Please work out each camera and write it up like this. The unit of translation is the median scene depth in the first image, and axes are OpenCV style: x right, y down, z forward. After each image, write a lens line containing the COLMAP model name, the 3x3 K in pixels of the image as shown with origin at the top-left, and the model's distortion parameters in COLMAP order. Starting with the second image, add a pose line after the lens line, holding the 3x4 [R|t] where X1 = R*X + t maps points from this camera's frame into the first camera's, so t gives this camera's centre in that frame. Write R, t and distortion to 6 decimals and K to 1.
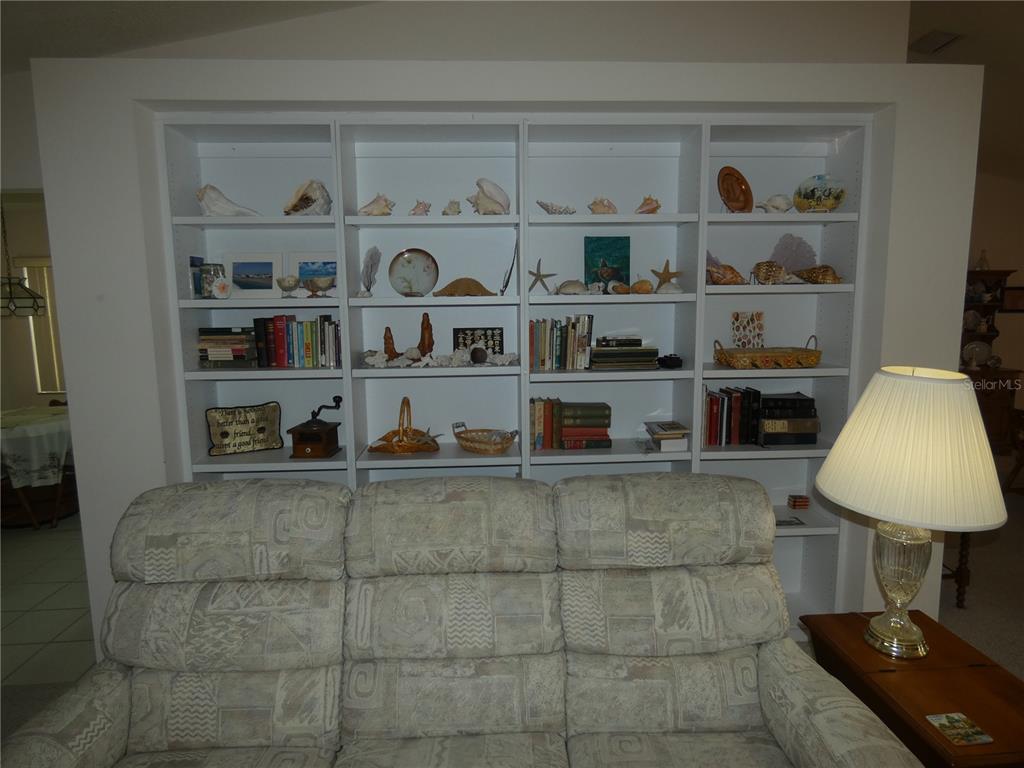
lens RADIAL K [[618.0, 0, 513.9], [0, 618.0, 379.1], [0, 0, 1]] dist [-0.003513, 0.002054]
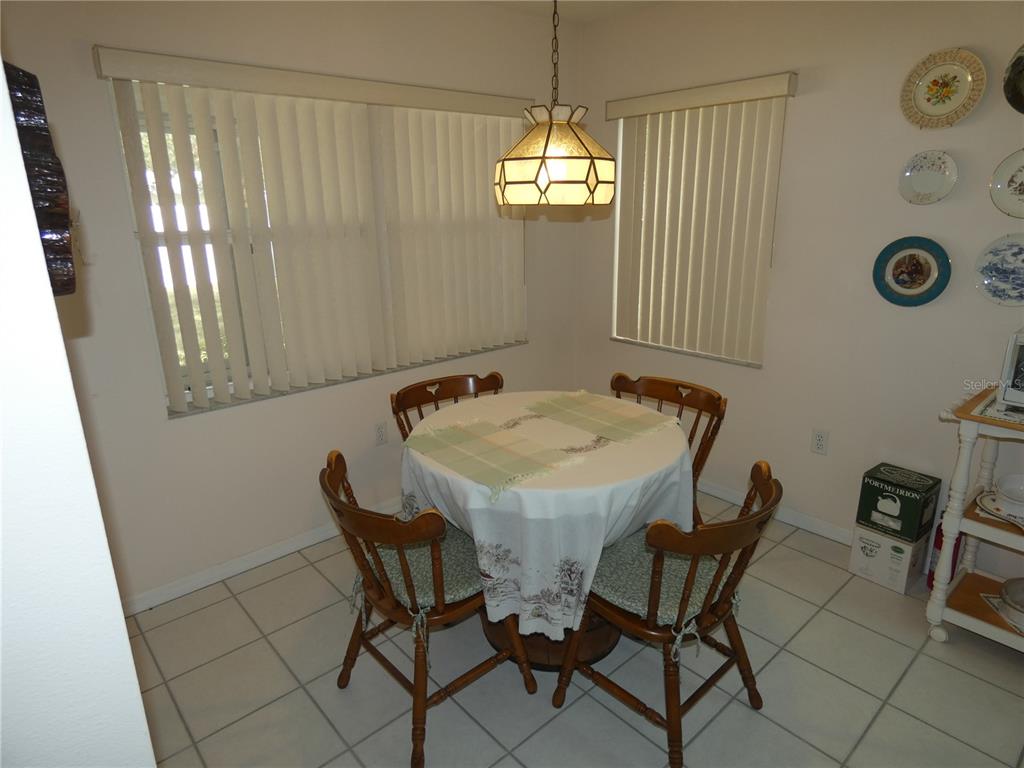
lens RADIAL K [[618.0, 0, 513.9], [0, 618.0, 379.1], [0, 0, 1]] dist [-0.003513, 0.002054]
pose [[0.614112, 0.227417, -0.755743, -0.466734], [-0.074650, 0.970029, 0.231239, -0.079941], [0.785680, -0.085590, 0.612684, 0.695831]]
